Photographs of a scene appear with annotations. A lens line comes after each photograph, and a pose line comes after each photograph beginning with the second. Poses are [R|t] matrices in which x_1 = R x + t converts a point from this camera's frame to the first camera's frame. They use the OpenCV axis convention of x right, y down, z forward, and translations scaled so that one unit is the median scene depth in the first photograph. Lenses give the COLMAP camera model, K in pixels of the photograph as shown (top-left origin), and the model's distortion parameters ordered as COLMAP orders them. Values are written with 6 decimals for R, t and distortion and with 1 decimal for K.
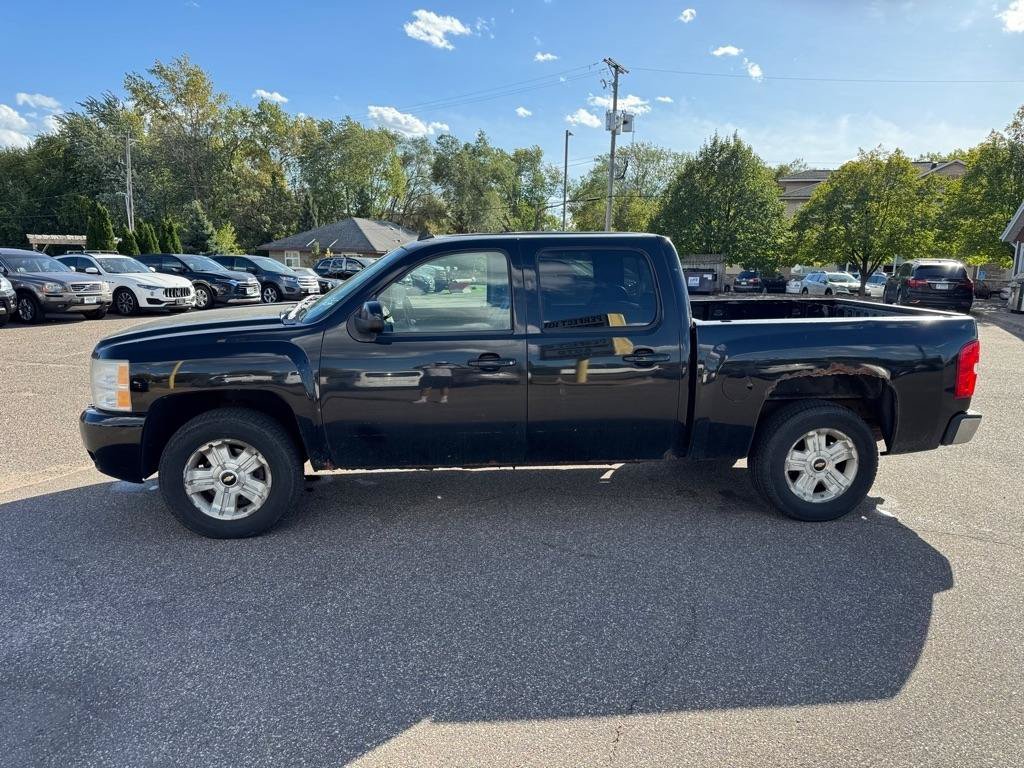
lens RADIAL K [[728.4, 0, 502.1], [0, 728.4, 382.2], [0, 0, 1]] dist [0.031866, -0.038149]
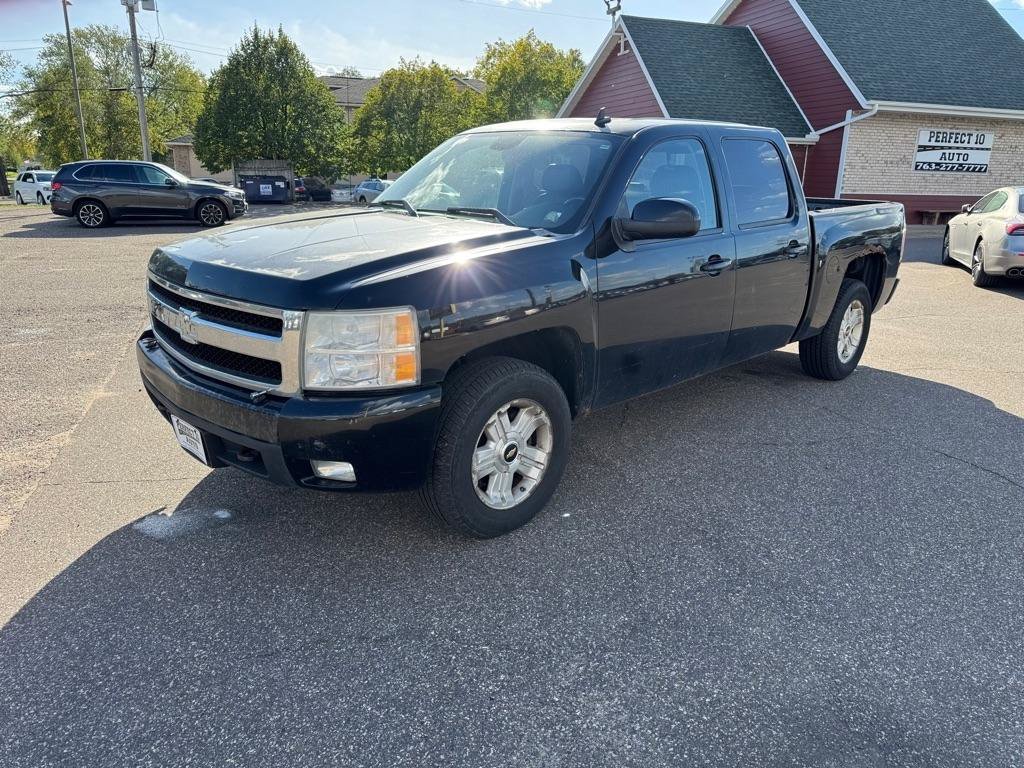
lens RADIAL K [[728.4, 0, 524.0], [0, 728.4, 382.7], [0, 0, 1]] dist [0.031866, -0.038149]
pose [[0.773564, -0.175667, 0.608884, -0.103291], [0.102247, 0.982821, 0.153649, -0.006241], [-0.625416, -0.056600, 0.778236, 0.055898]]
